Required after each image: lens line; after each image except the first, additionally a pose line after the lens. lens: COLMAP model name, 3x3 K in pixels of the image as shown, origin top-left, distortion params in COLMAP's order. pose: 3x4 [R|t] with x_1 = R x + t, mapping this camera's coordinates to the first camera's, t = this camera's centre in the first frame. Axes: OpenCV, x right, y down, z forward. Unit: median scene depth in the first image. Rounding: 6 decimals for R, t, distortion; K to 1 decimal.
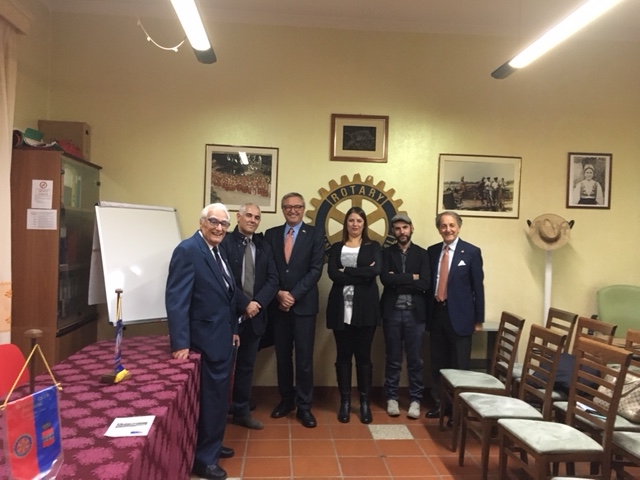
lens RADIAL K [[562.9, 0, 320.0], [0, 562.9, 240.0], [0, 0, 1]] dist [0.097826, -0.132007]
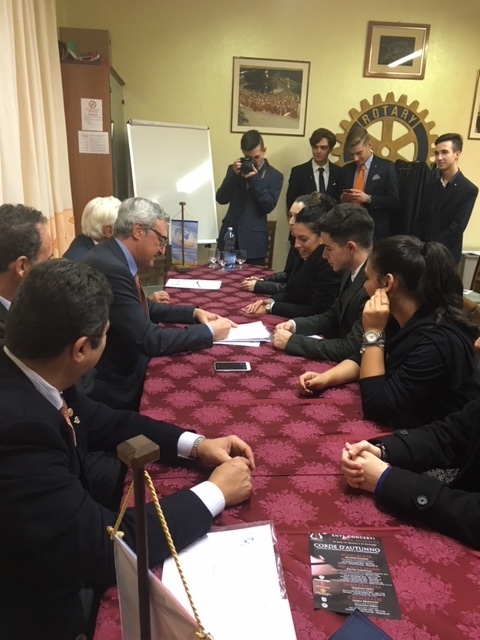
lens RADIAL K [[562.9, 0, 240.0], [0, 562.9, 320.0], [0, 0, 1]] dist [0.097826, -0.132007]
pose [[0.999811, 0.003862, 0.019047, -0.203006], [-0.008891, 0.962389, 0.271529, -0.008924], [-0.017282, -0.271647, 0.962242, -0.013261]]
